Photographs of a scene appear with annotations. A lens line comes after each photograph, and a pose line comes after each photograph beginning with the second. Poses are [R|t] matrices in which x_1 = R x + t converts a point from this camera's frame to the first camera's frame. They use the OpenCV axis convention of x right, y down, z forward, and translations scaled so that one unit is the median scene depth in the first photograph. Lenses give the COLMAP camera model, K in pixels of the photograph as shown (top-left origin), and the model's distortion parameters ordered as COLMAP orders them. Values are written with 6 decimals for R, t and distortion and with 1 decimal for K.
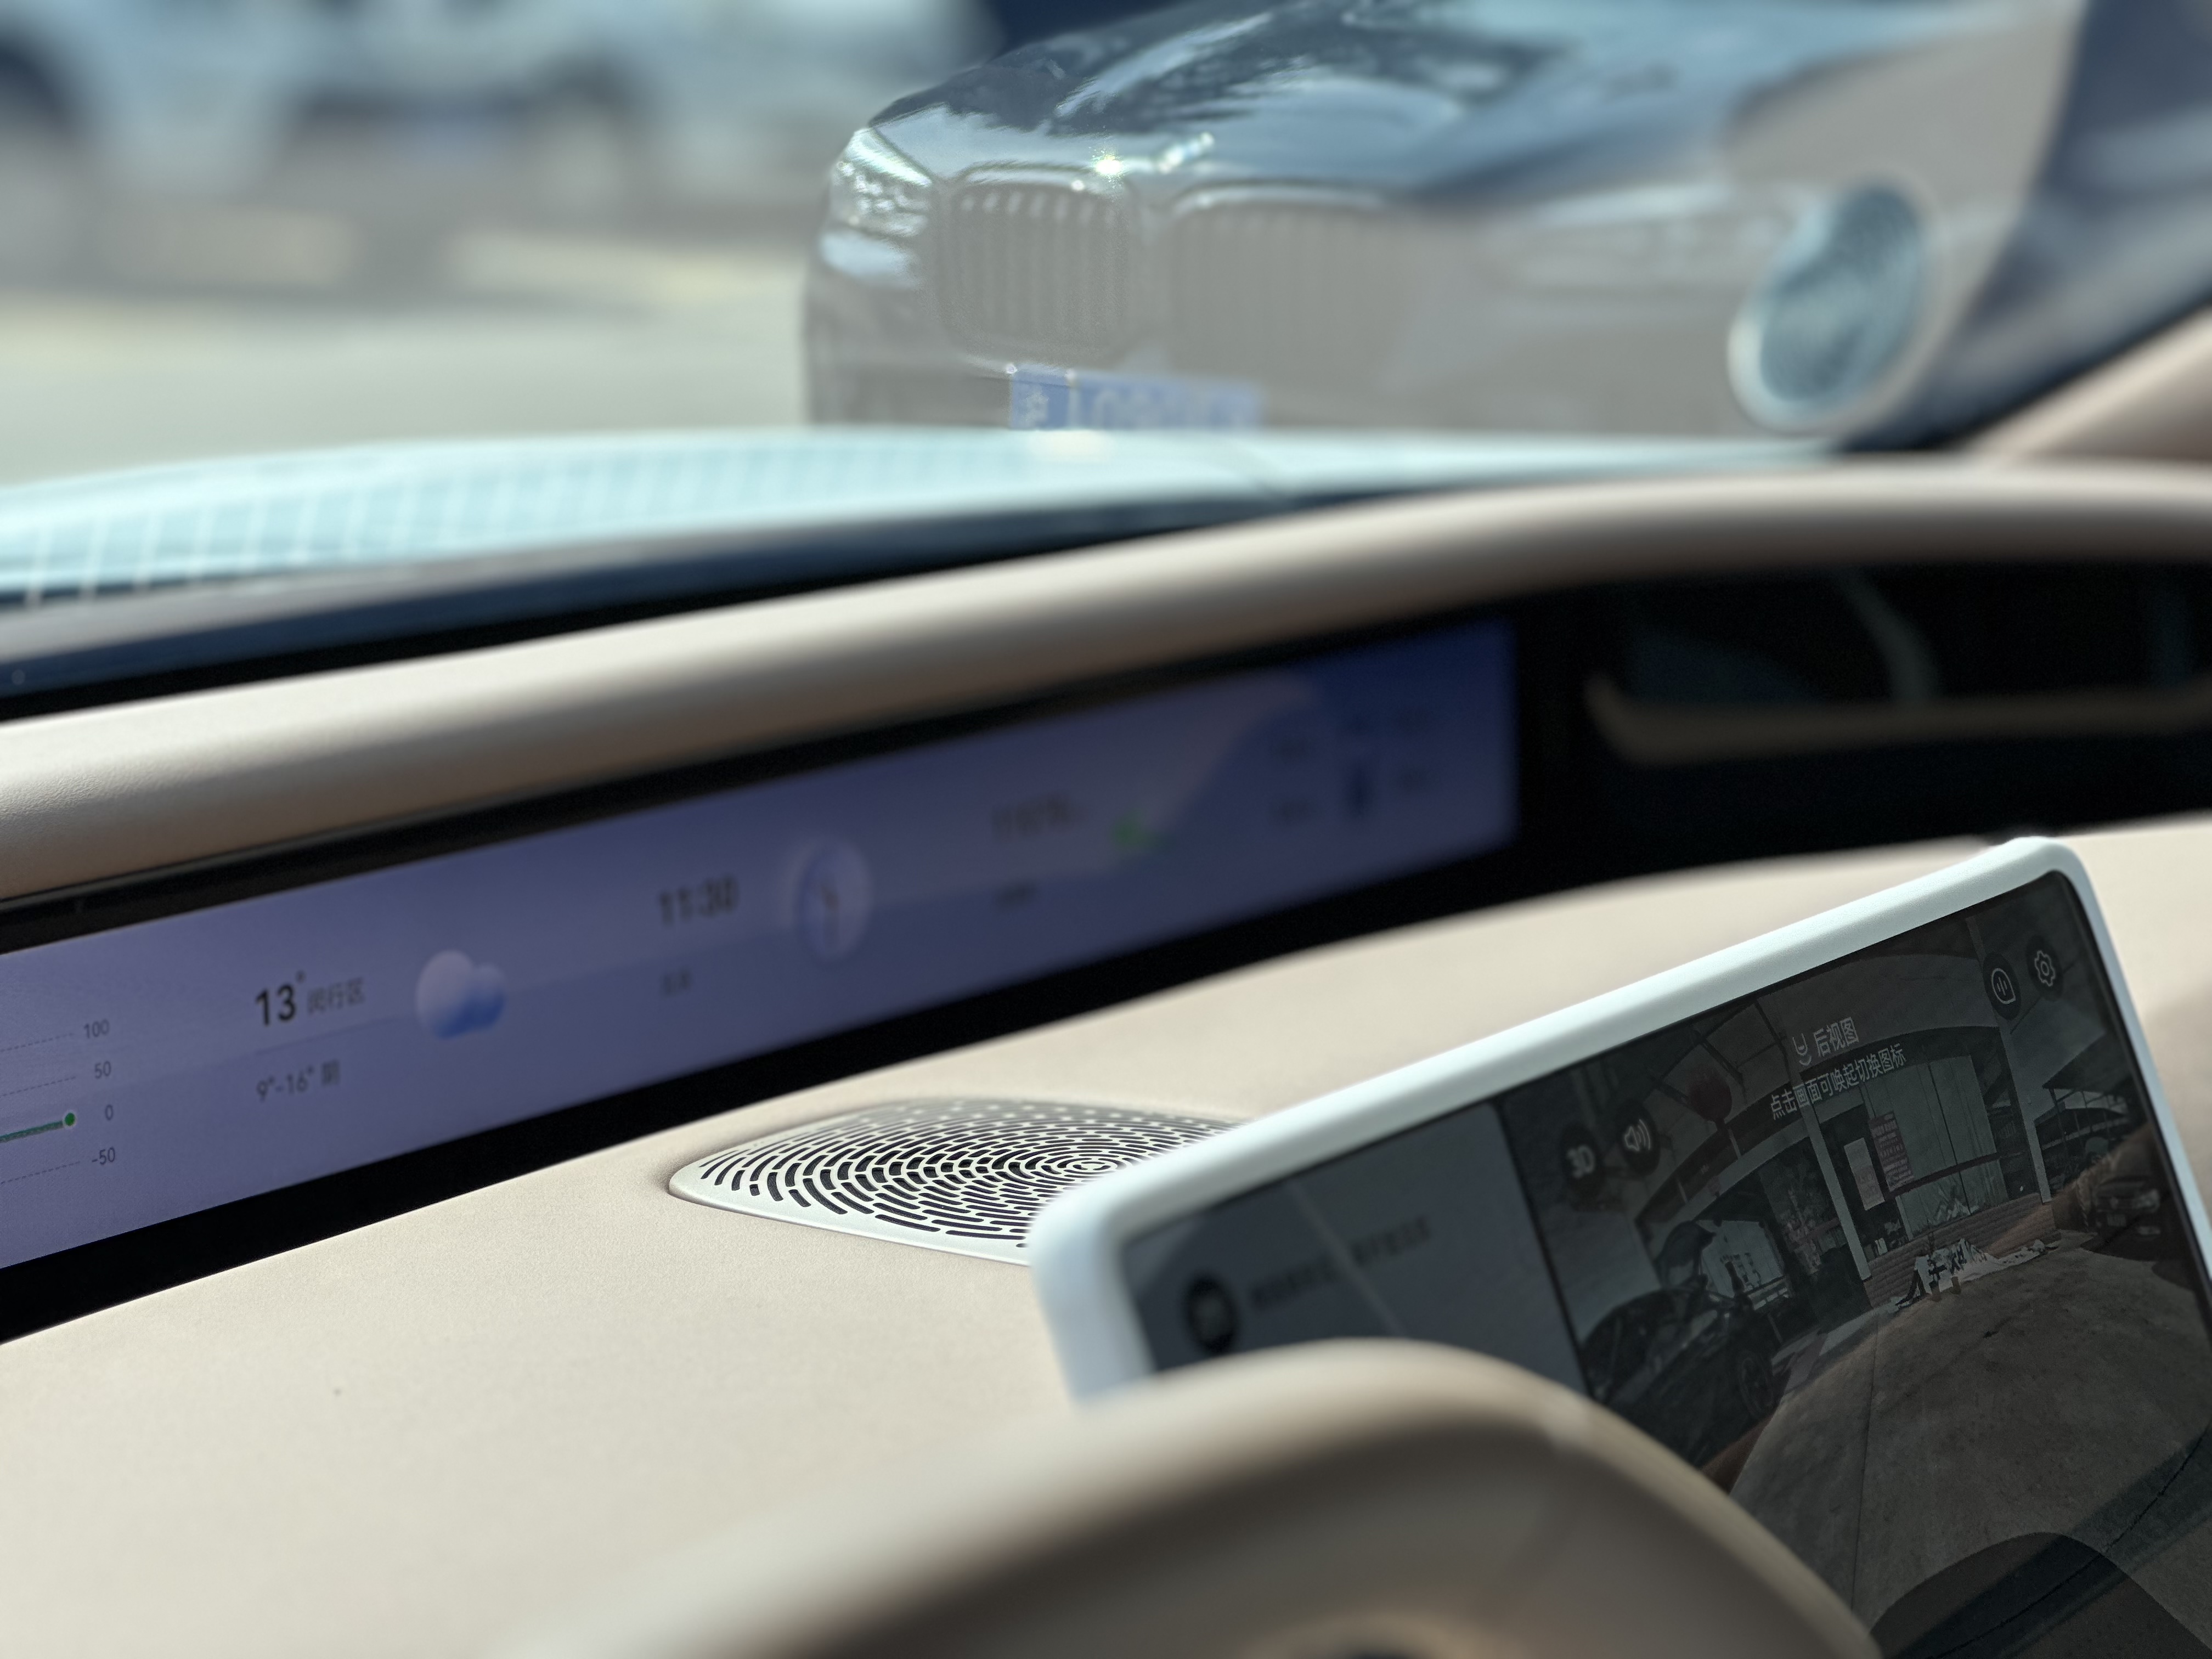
lens RADIAL K [[4870.8, 0, 1110.8], [0, 4870.8, 828.4], [0, 0, 1]] dist [0.216301, 0.000000]
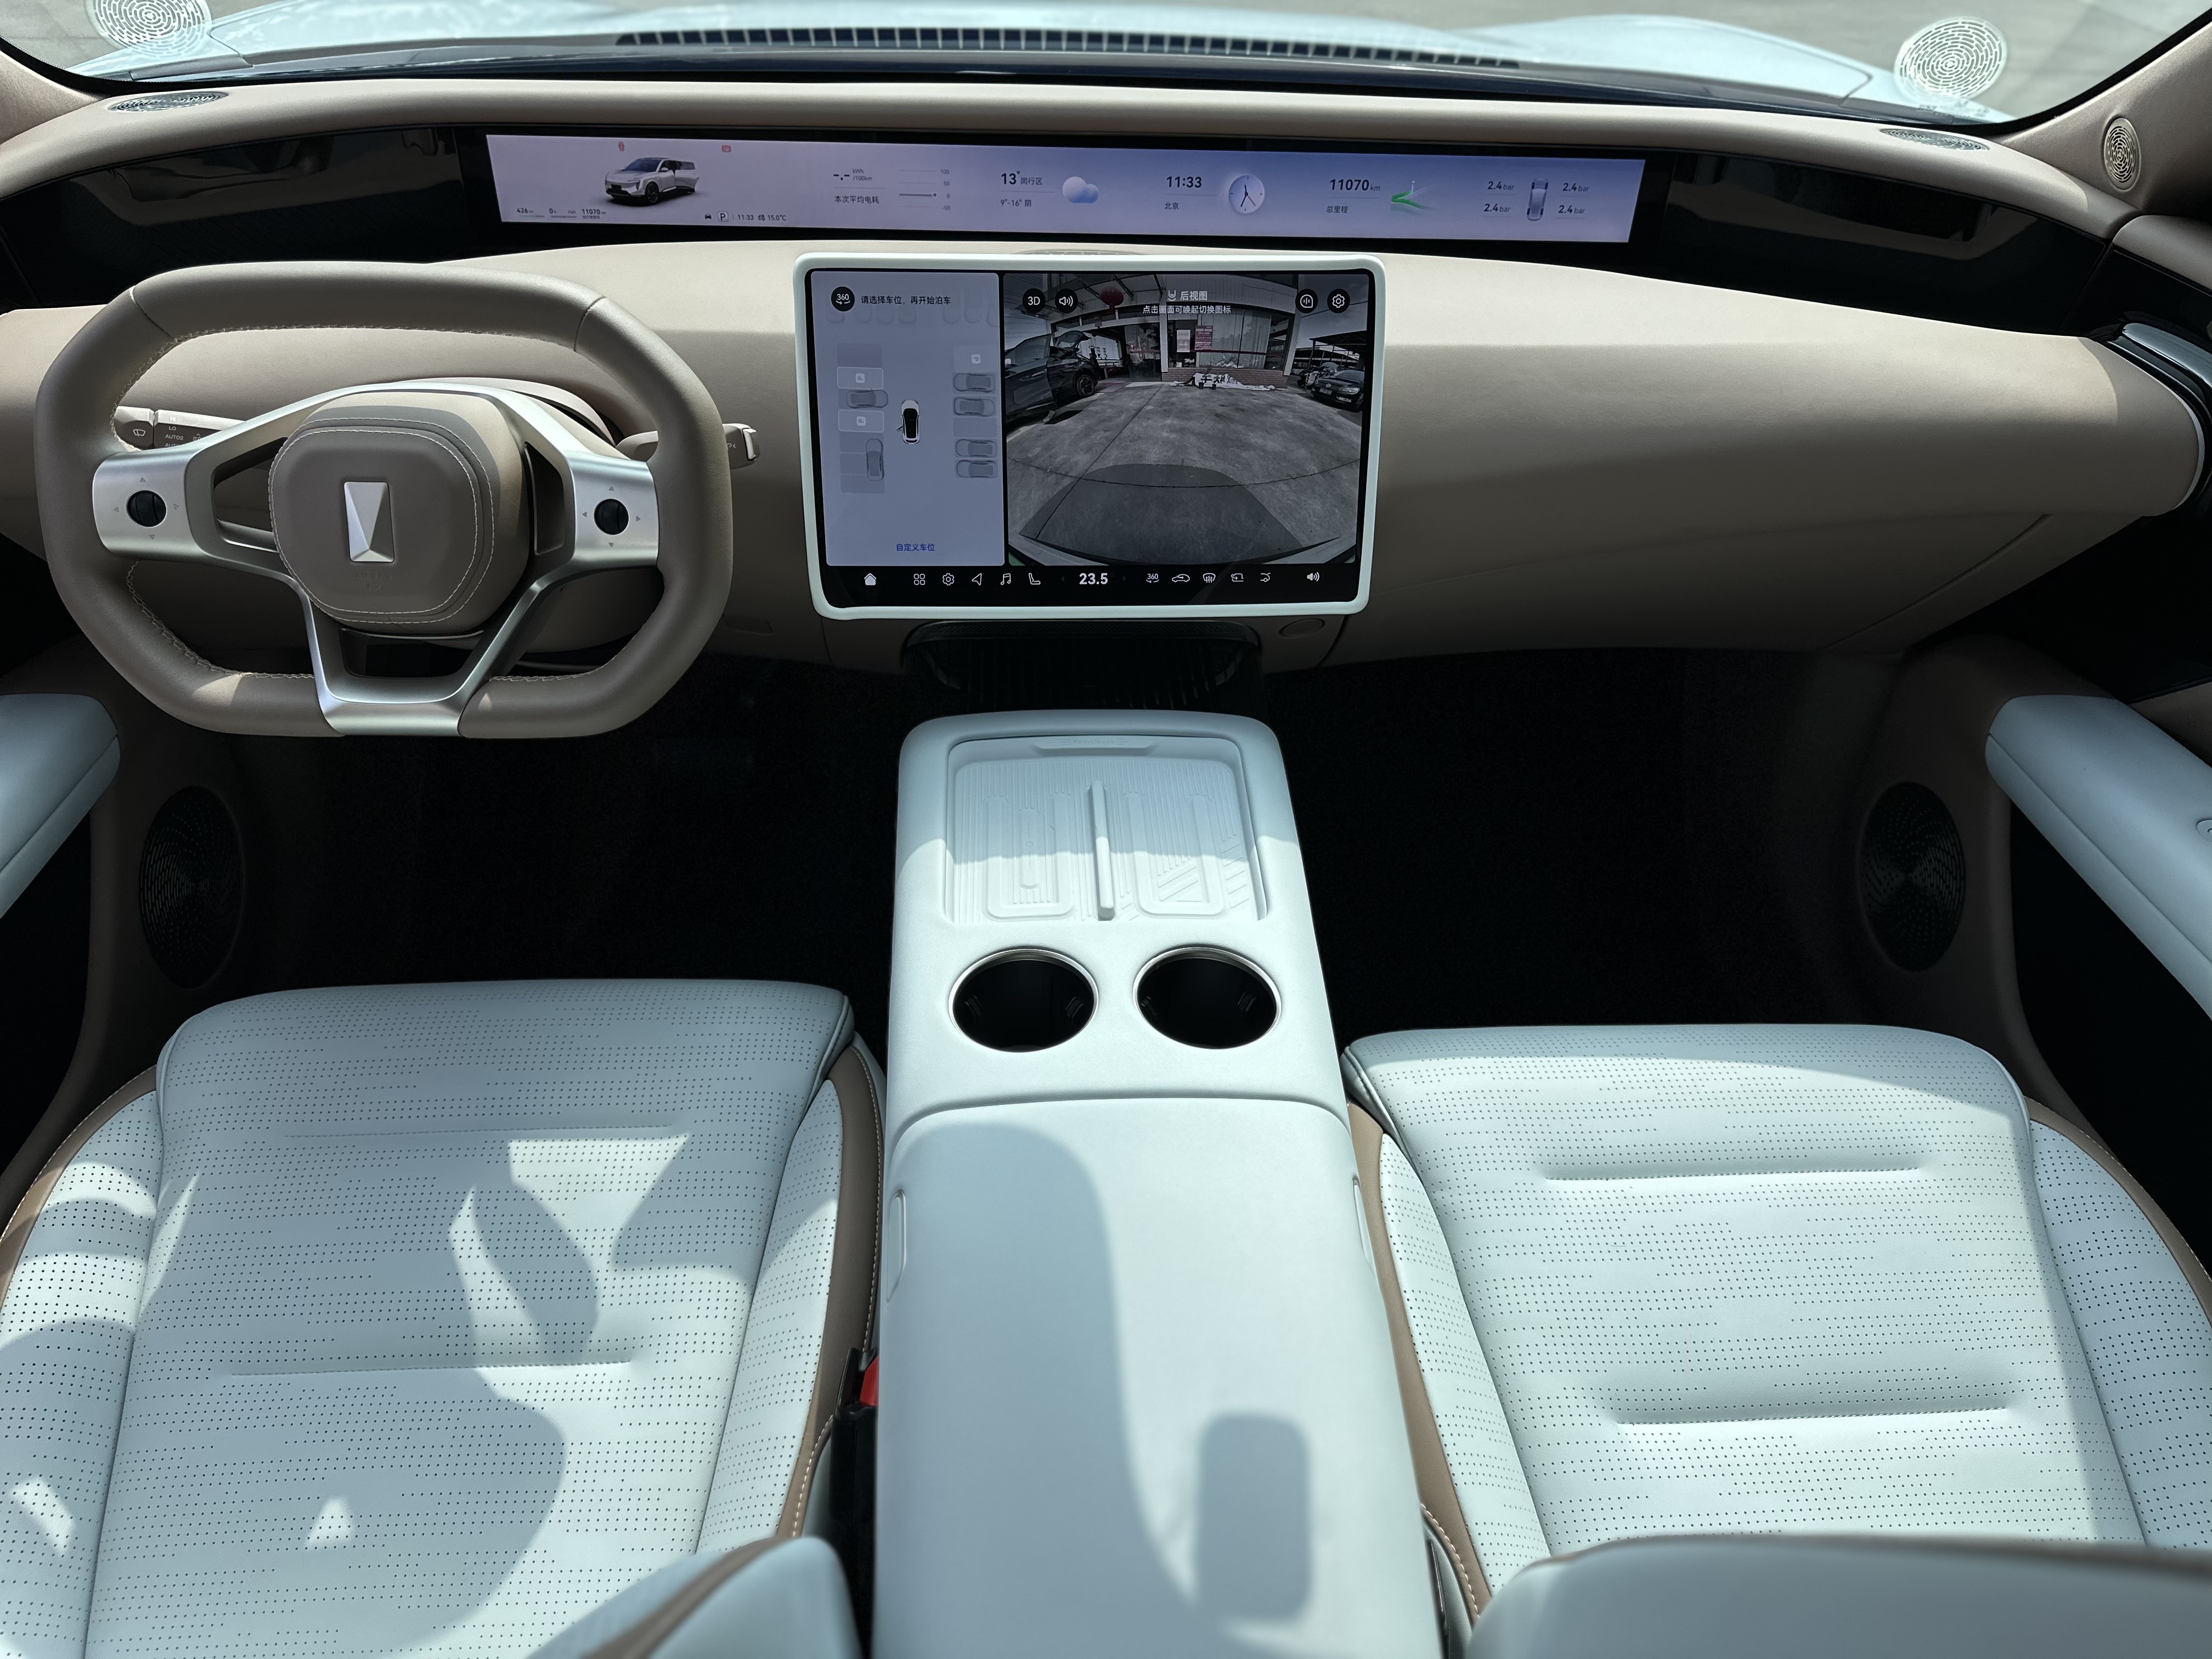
lens RADIAL K [[1553.6, 0, 1123.7], [0, 1553.6, 882.4], [0, 0, 1]] dist [0.035696, -0.035843]
pose [[0.630797, 0.497981, -0.595071, 0.920678], [-0.174124, 0.838182, 0.516848, -0.155188], [0.756159, -0.222410, 0.615433, 0.257879]]
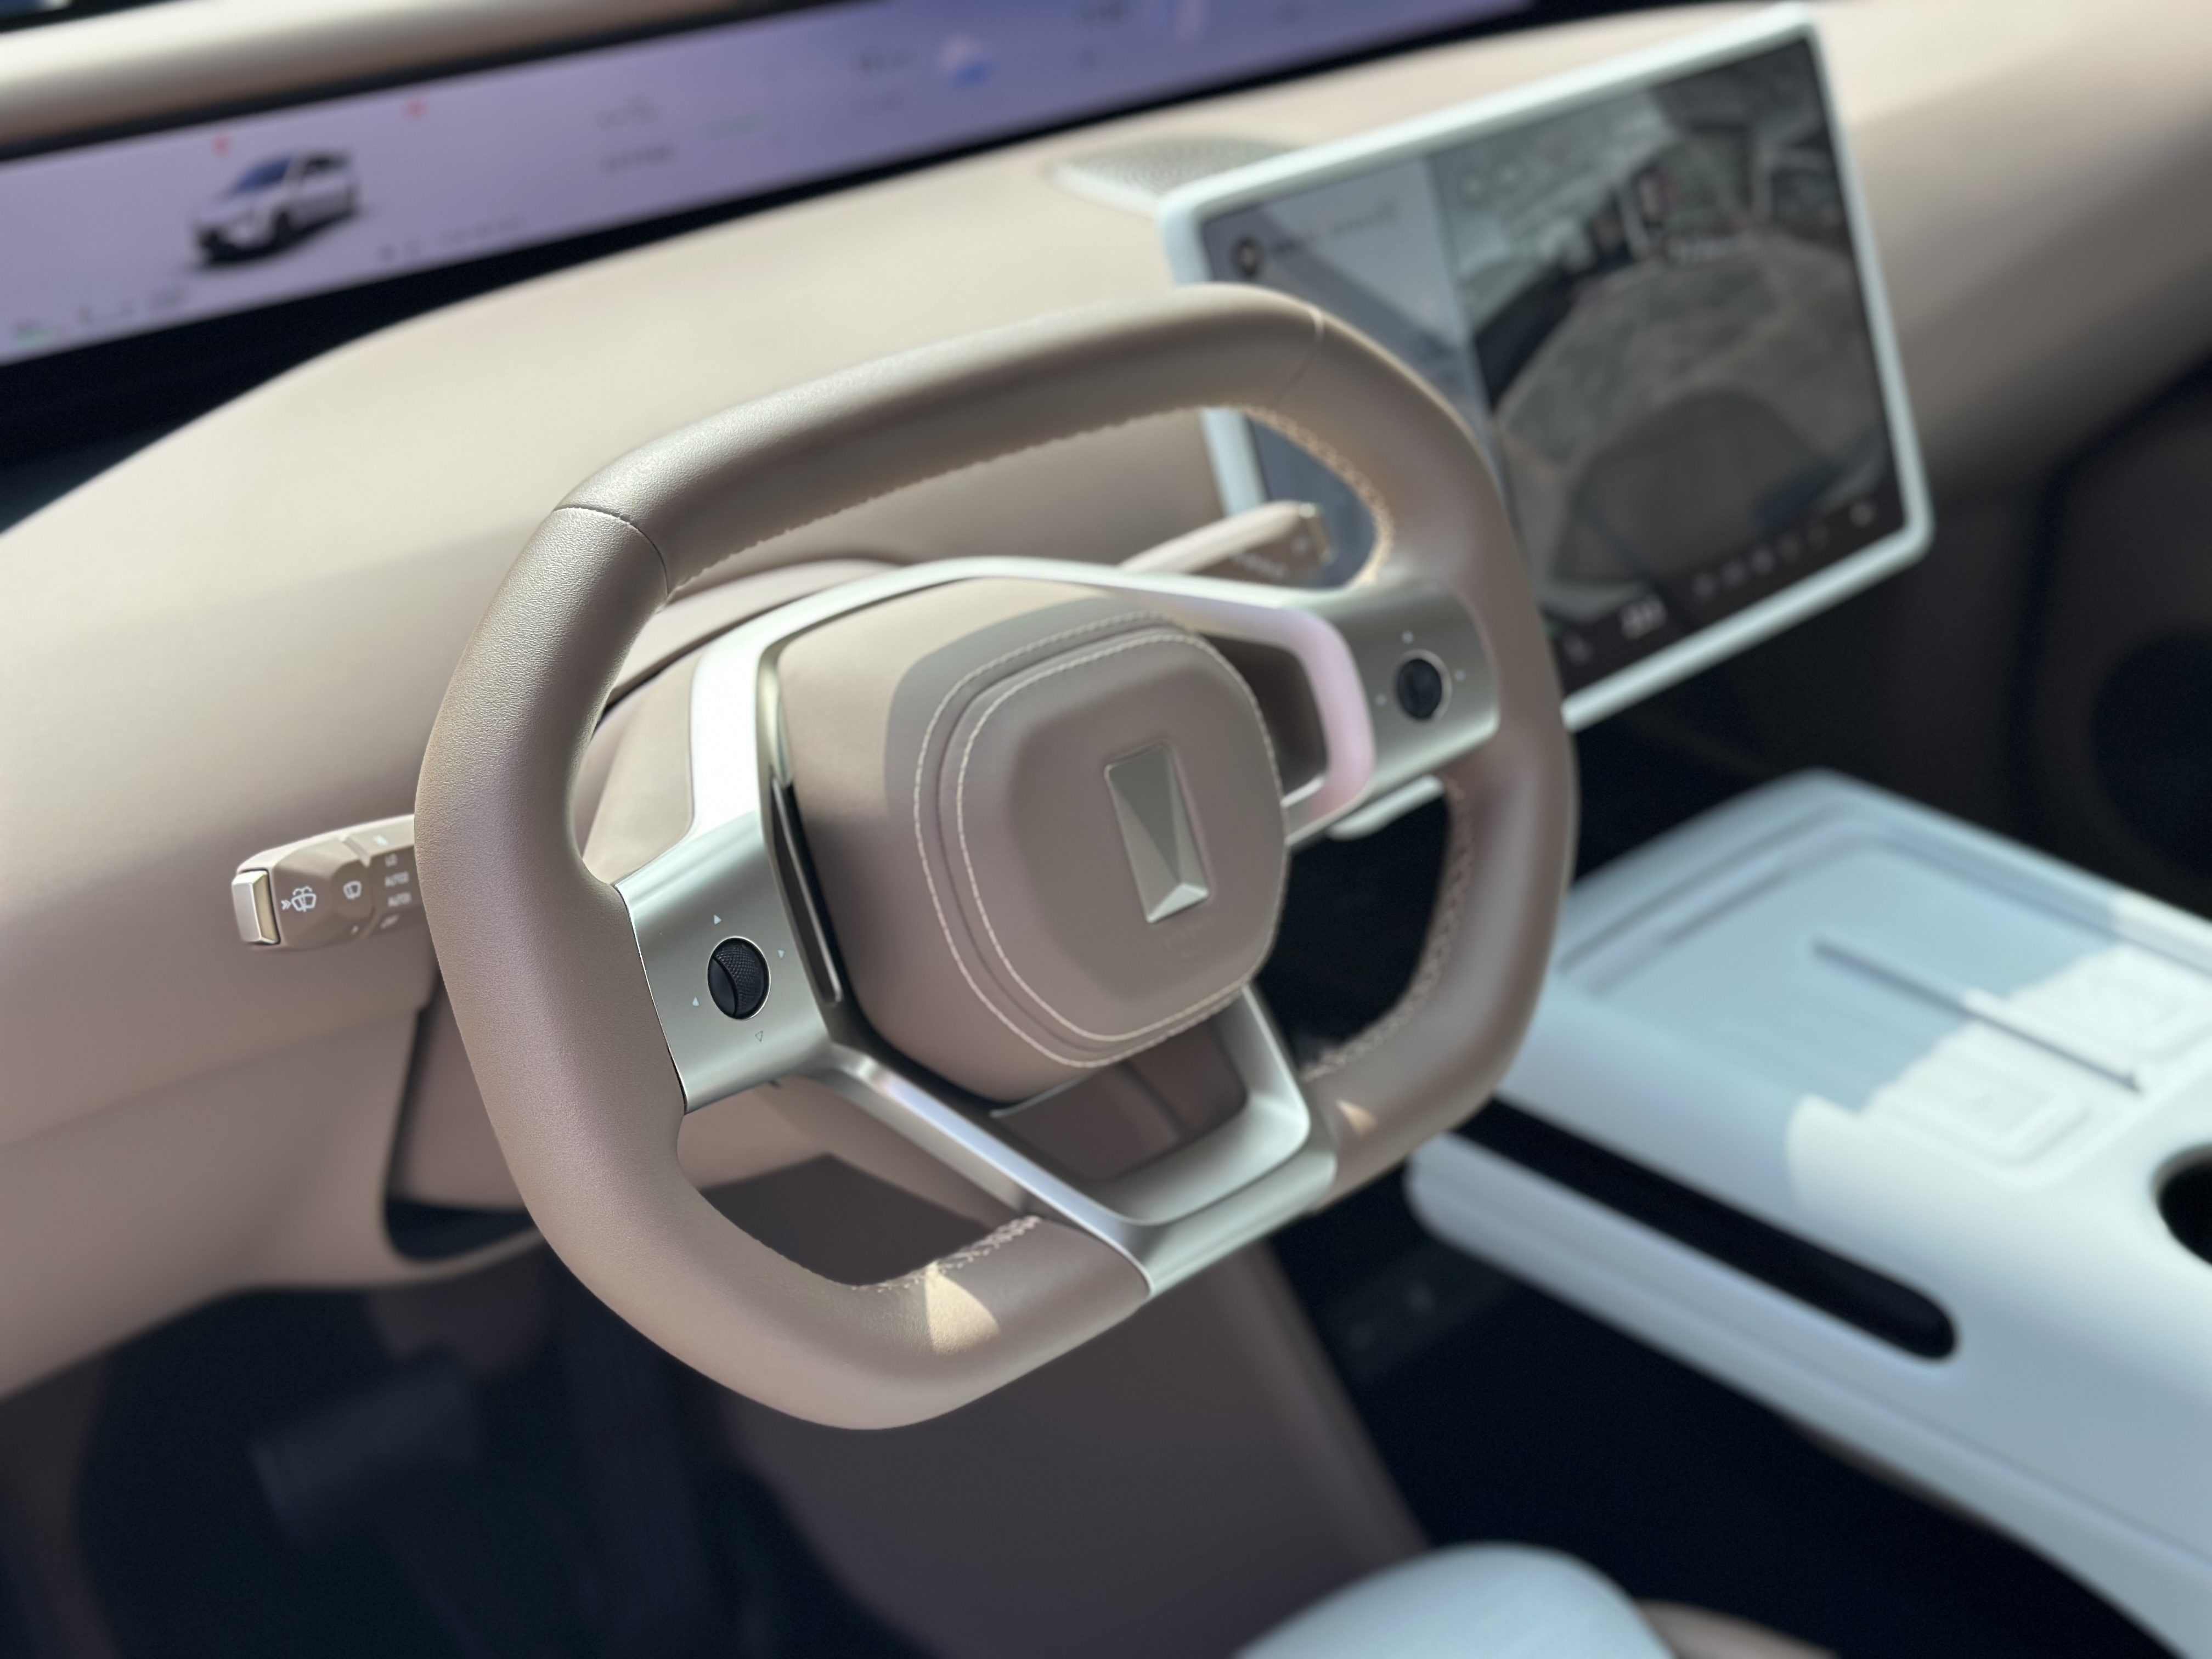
lens RADIAL K [[3045.6, 0, 1082.9], [0, 3045.6, 840.0], [0, 0, 1]] dist [0.117441, 0.000000]
pose [[0.984213, 0.085969, -0.154709, 0.143653], [-0.037040, 0.954800, 0.294932, -0.036265], [0.173071, -0.284545, 0.942911, -0.249385]]
